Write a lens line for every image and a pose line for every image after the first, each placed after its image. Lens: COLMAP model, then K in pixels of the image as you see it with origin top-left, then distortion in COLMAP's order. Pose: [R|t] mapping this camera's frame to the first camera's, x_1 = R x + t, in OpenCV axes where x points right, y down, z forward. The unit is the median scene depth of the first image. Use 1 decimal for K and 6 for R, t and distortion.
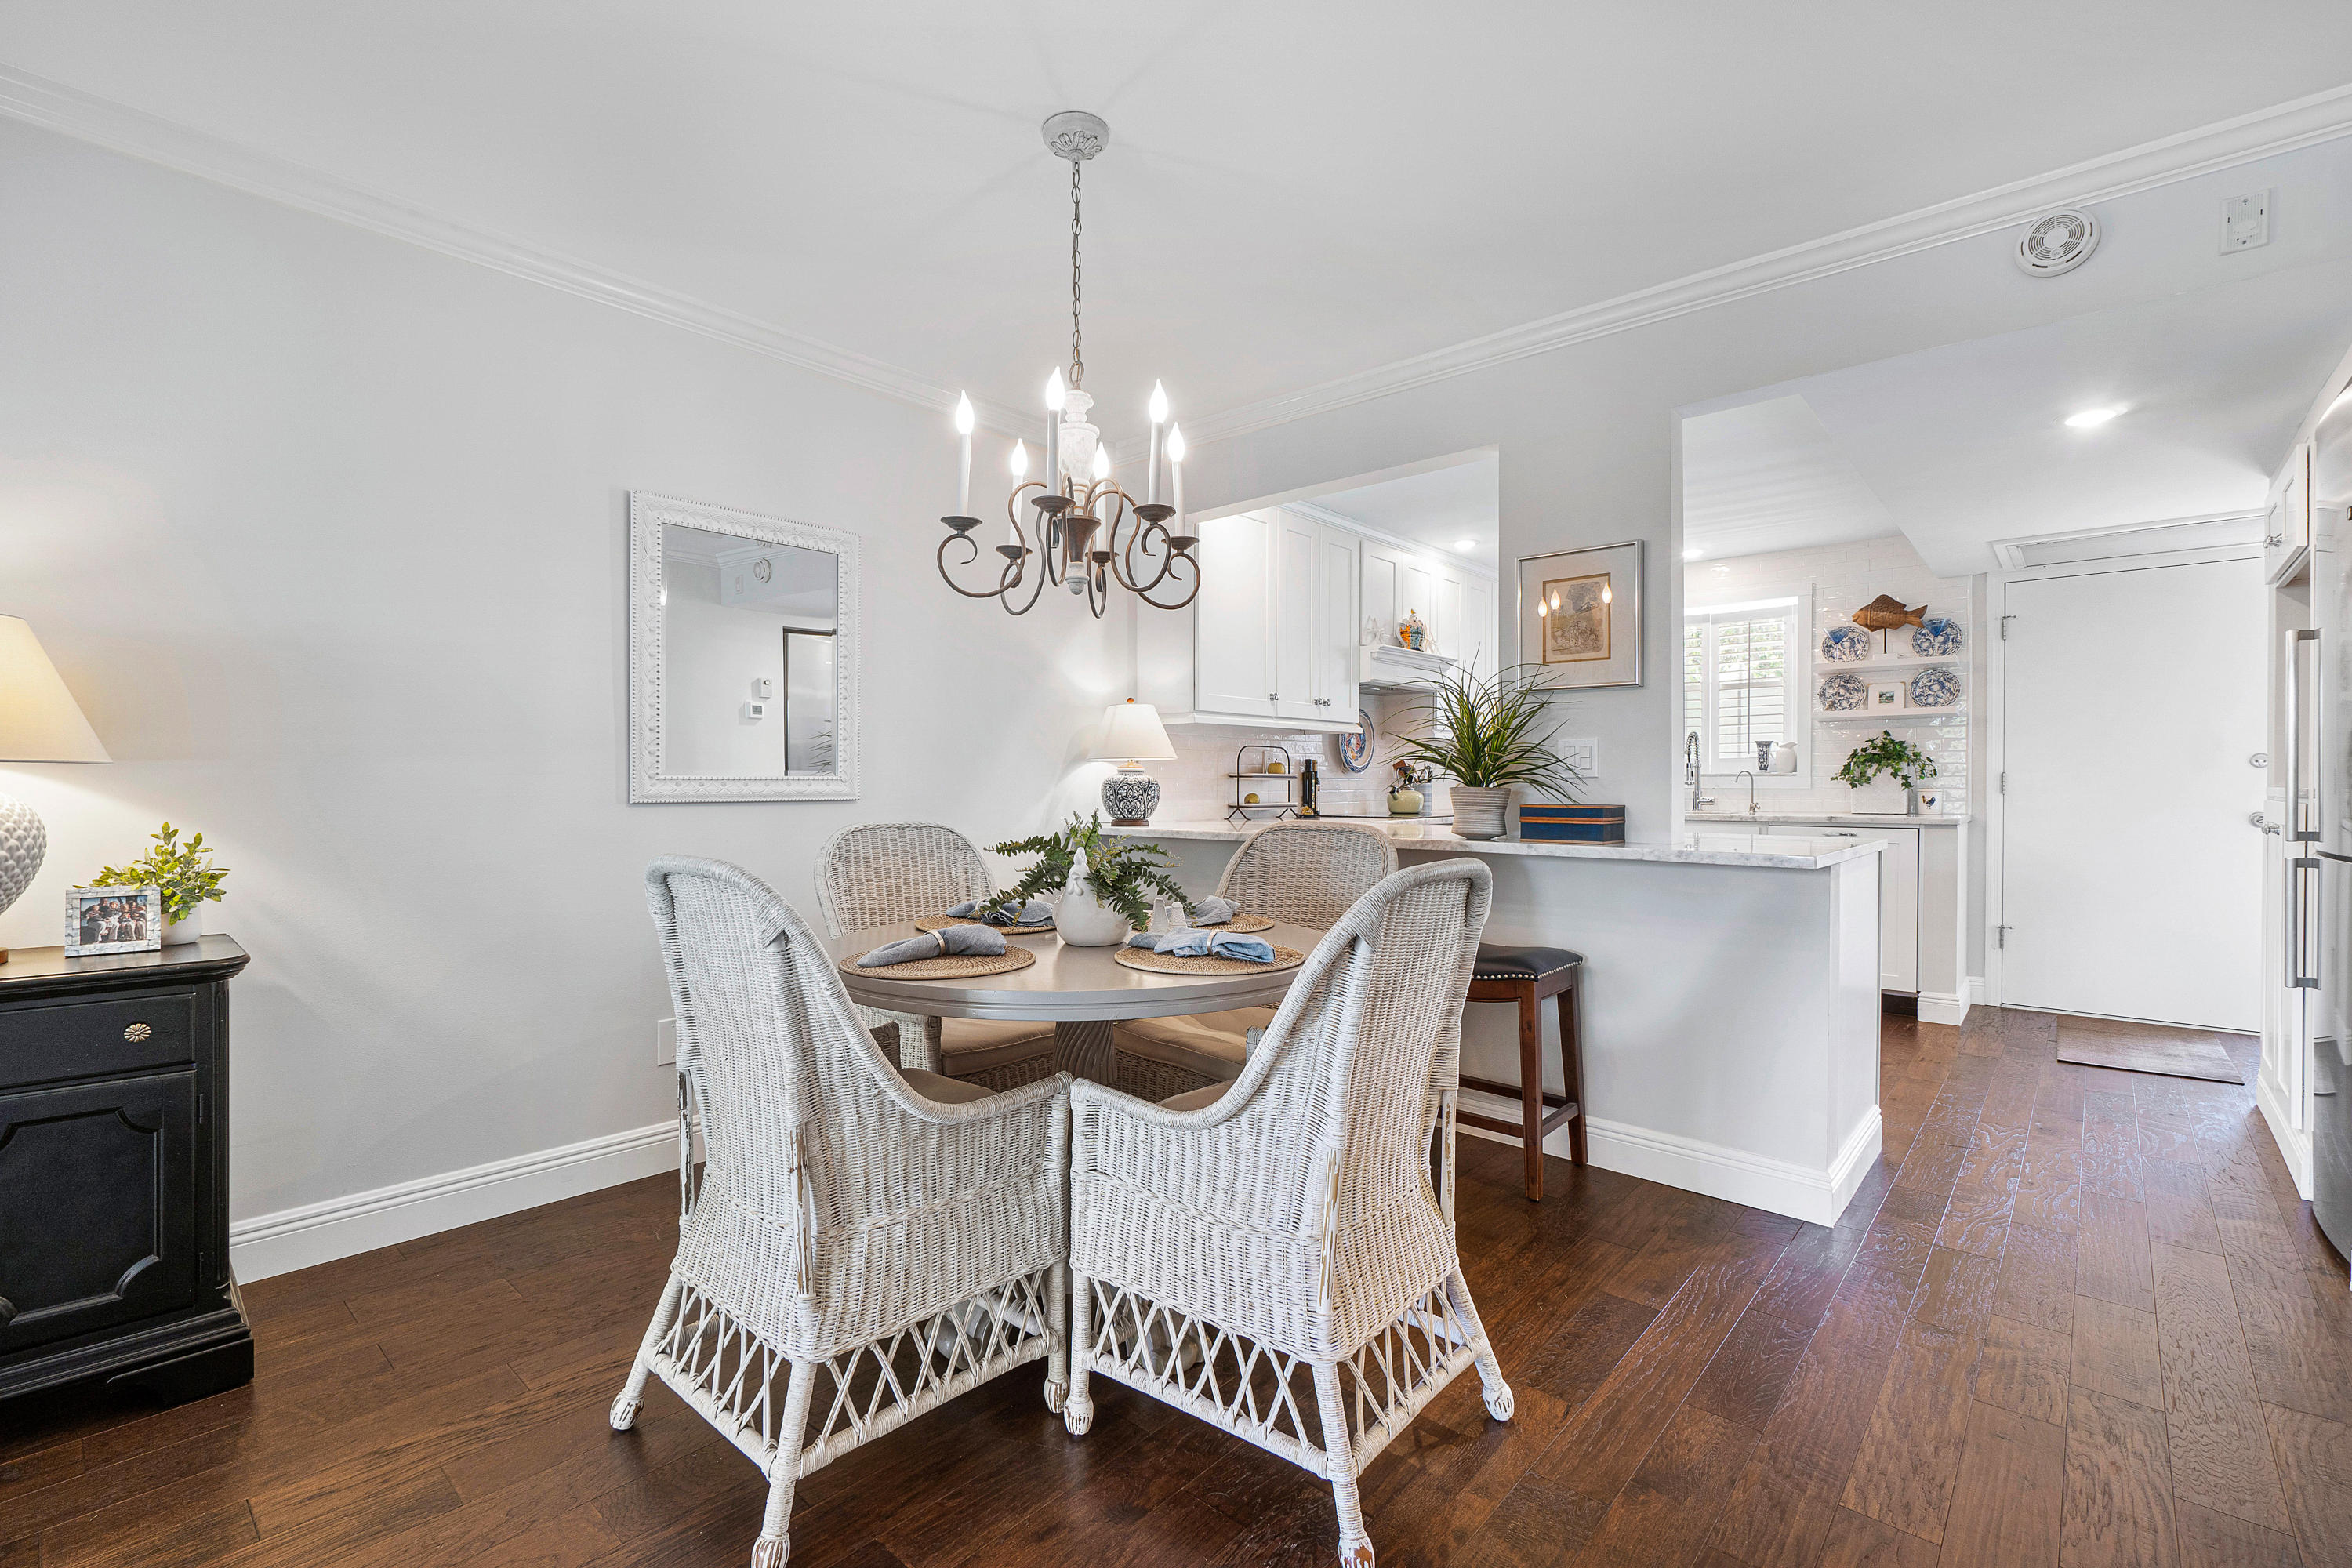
lens RADIAL K [[1023.2, 0, 1181.2], [0, 1023.2, 786.6], [0, 0, 1]] dist [-0.004876, 0.000653]
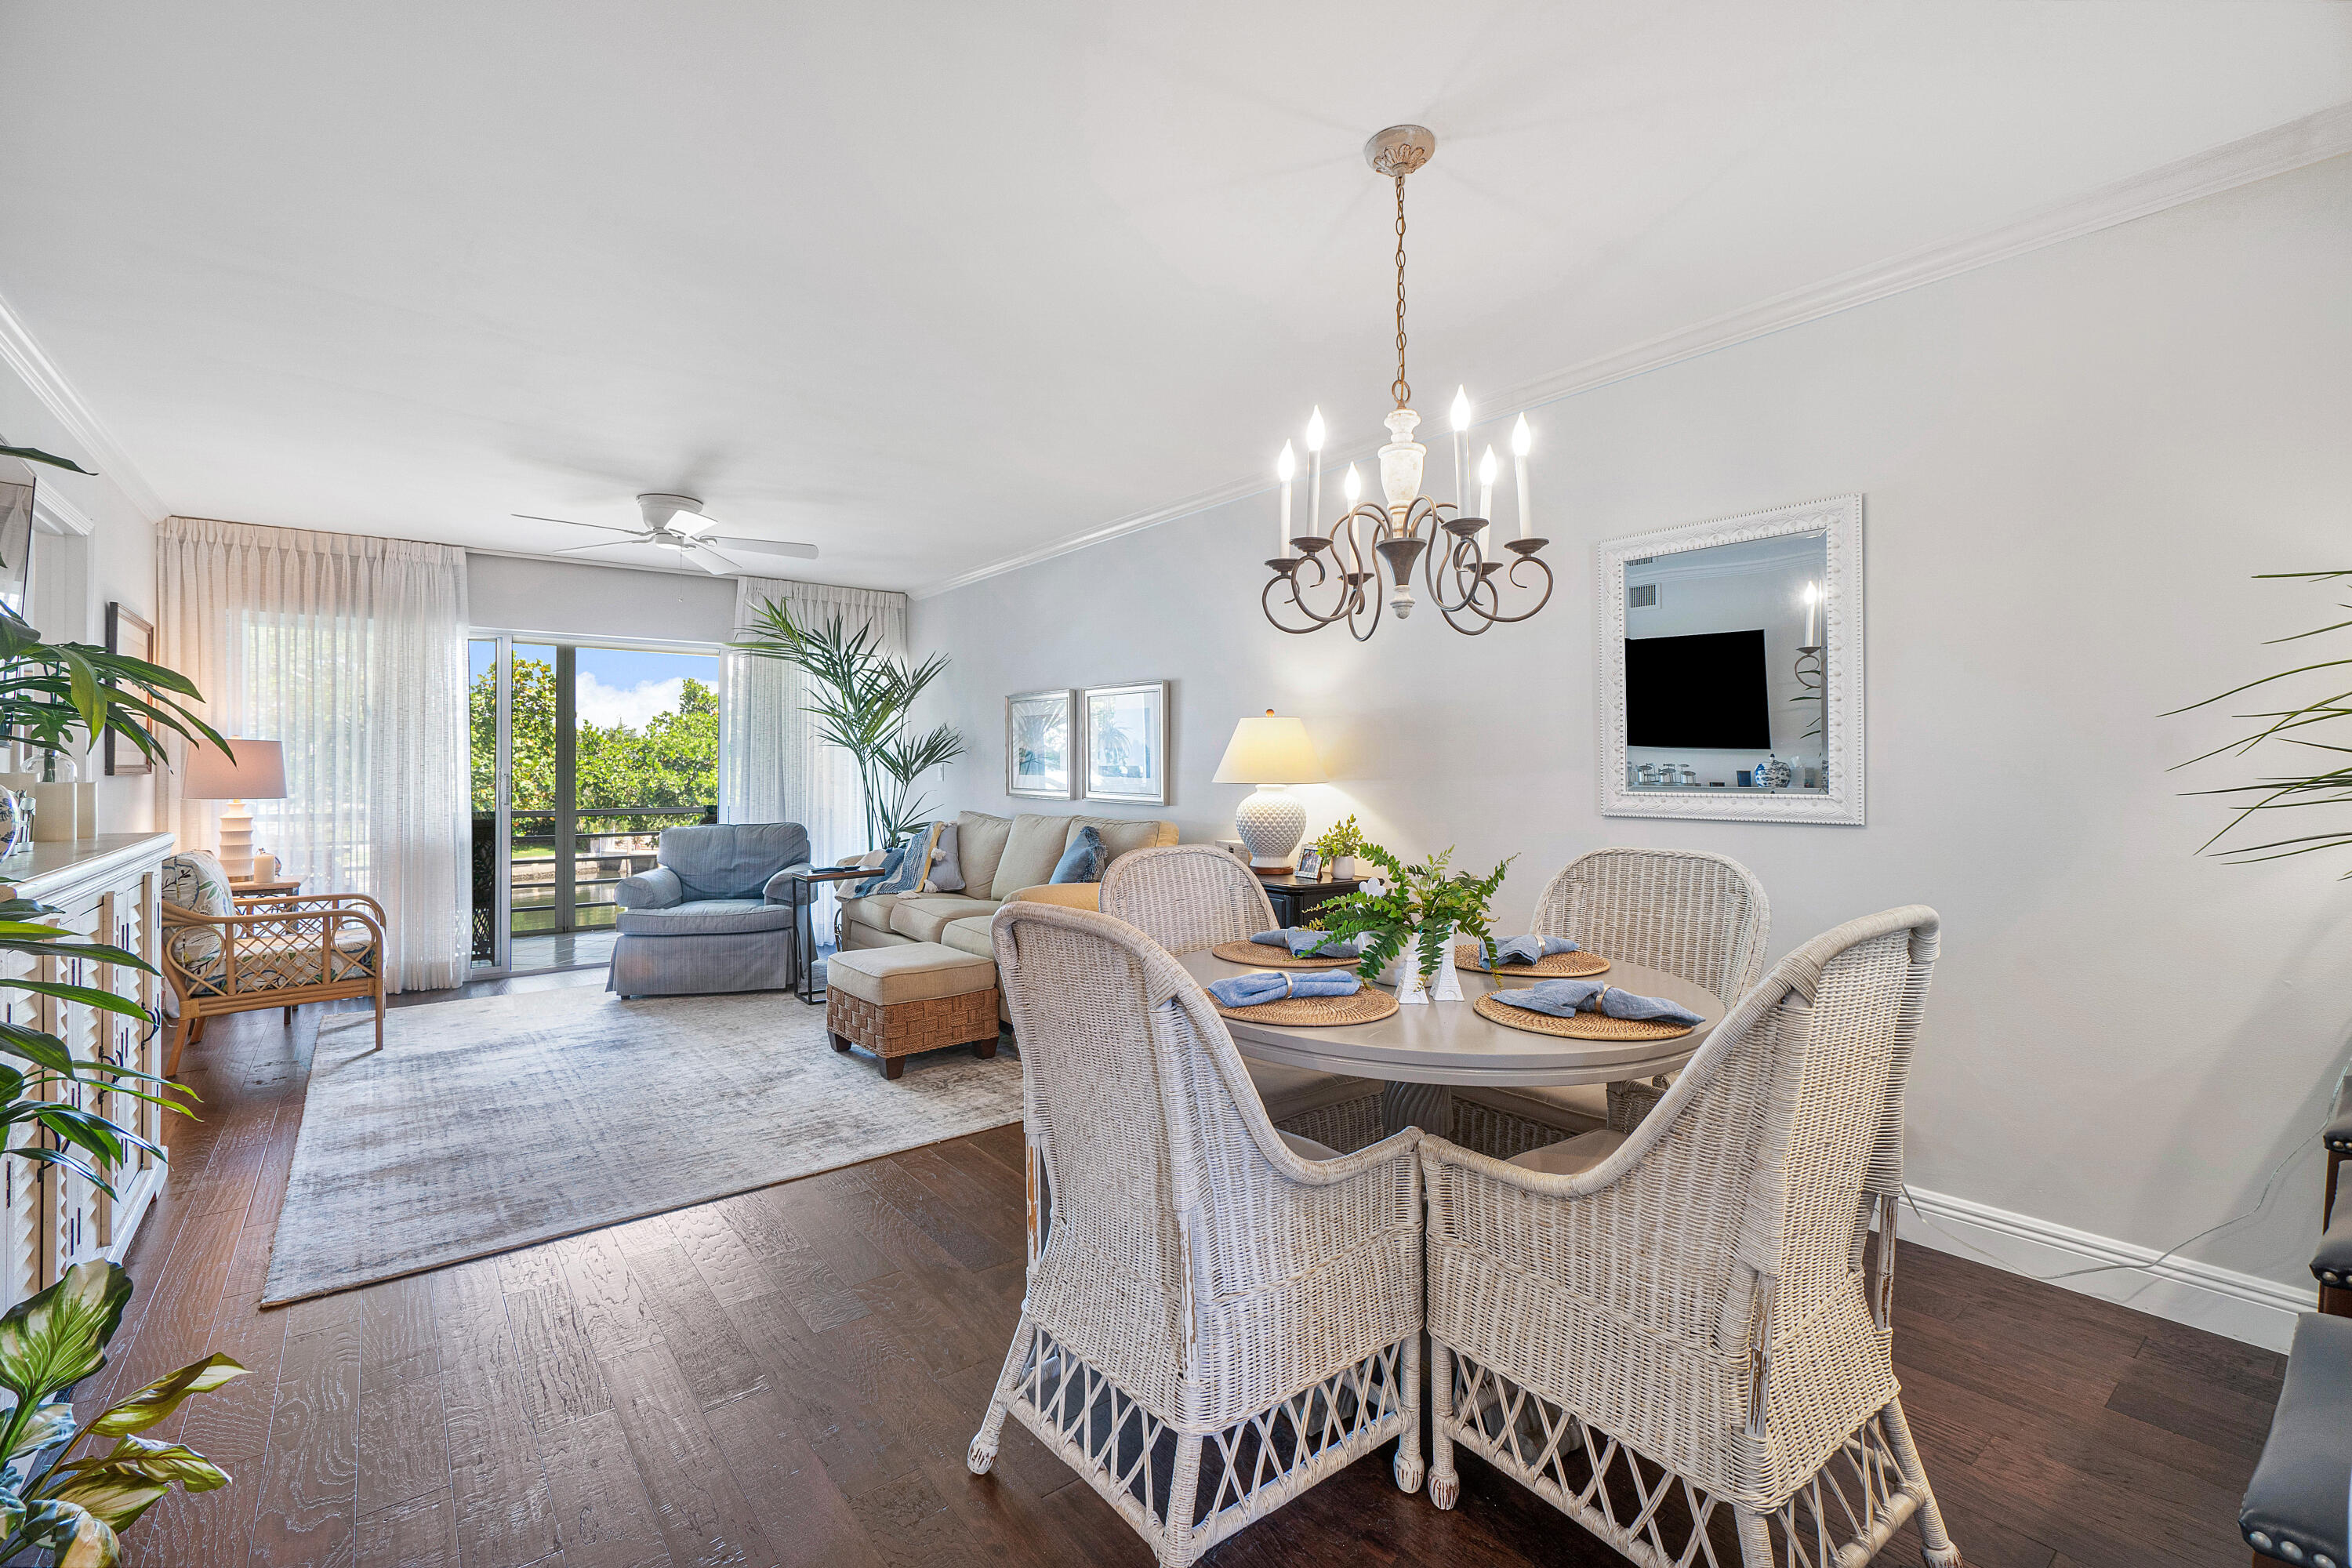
lens RADIAL K [[1023.2, 0, 1143.9], [0, 1023.2, 764.4], [0, 0, 1]] dist [-0.004876, 0.000653]
pose [[-0.190233, -0.008754, -0.981700, 0.366822], [-0.003641, 0.999960, -0.008211, -0.015854], [0.981732, 0.002013, -0.190258, 0.389429]]
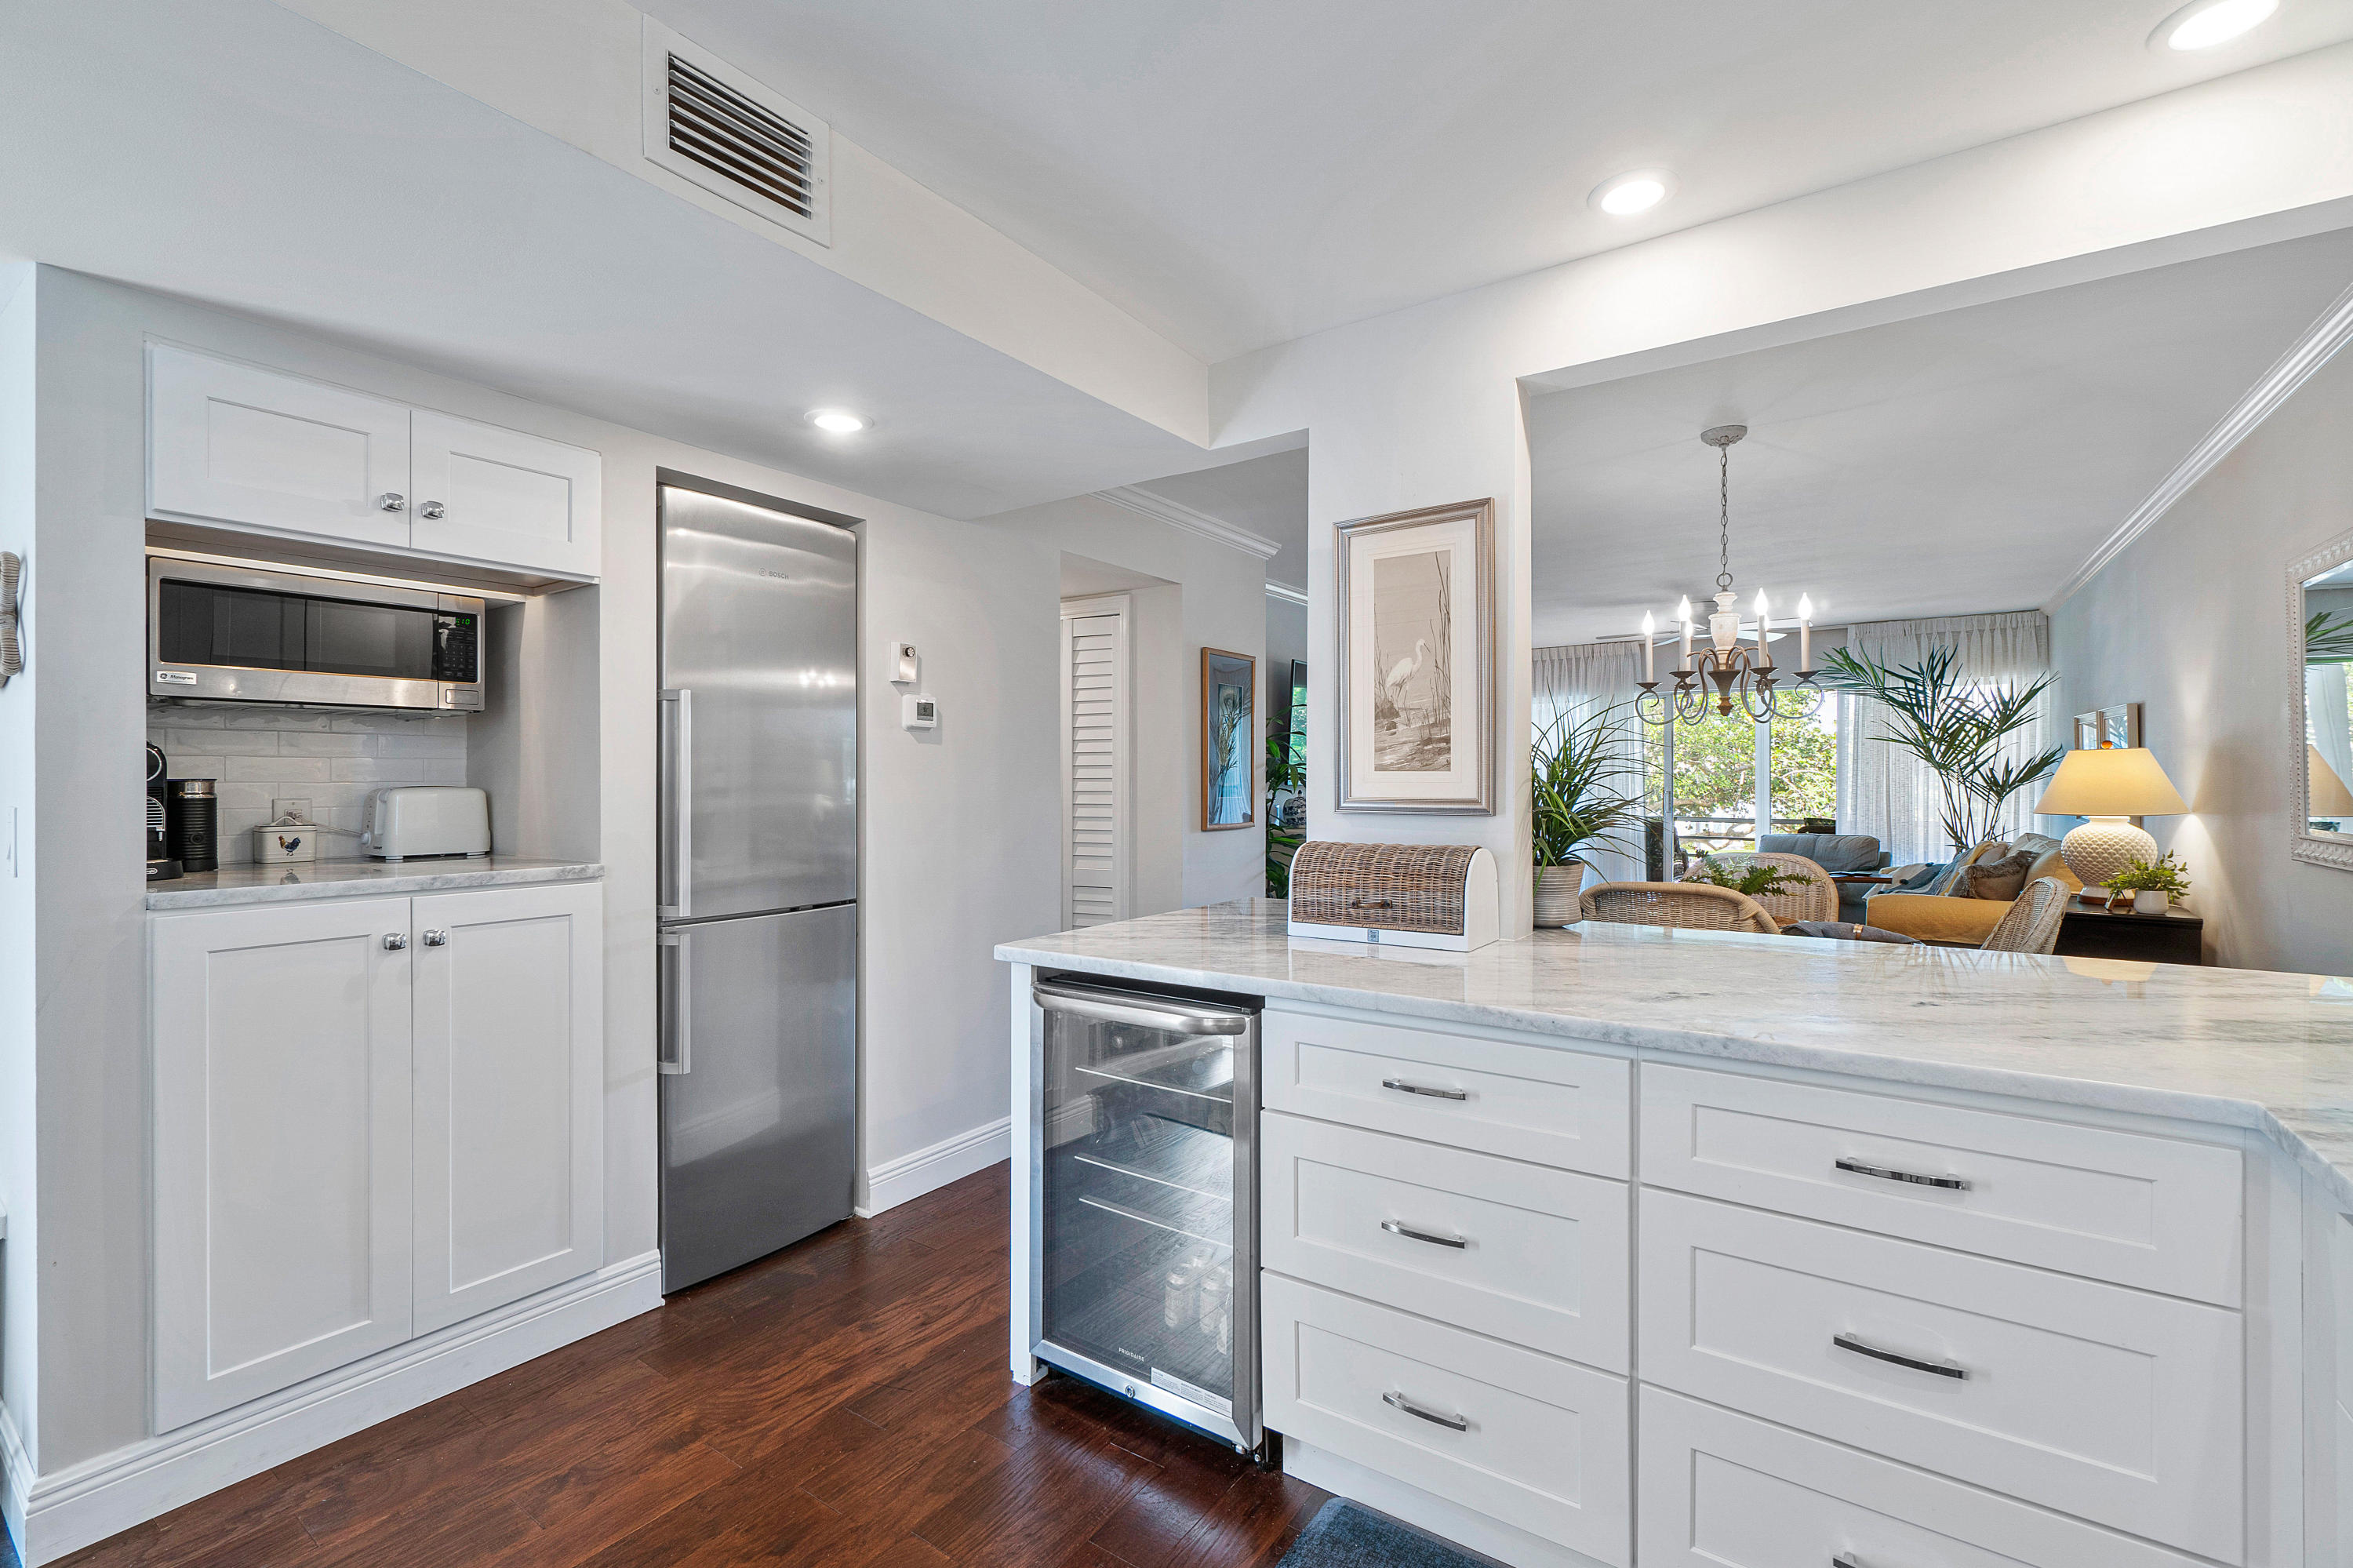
lens RADIAL K [[1023.7, 0, 1154.9], [0, 1023.7, 777.2], [0, 0, 1]] dist [-0.004876, 0.000653]
pose [[-0.993131, 0.001670, -0.116996, 0.405266], [0.001493, 0.999998, 0.001601, -0.039619], [0.116998, 0.001415, -0.993131, 1.045934]]
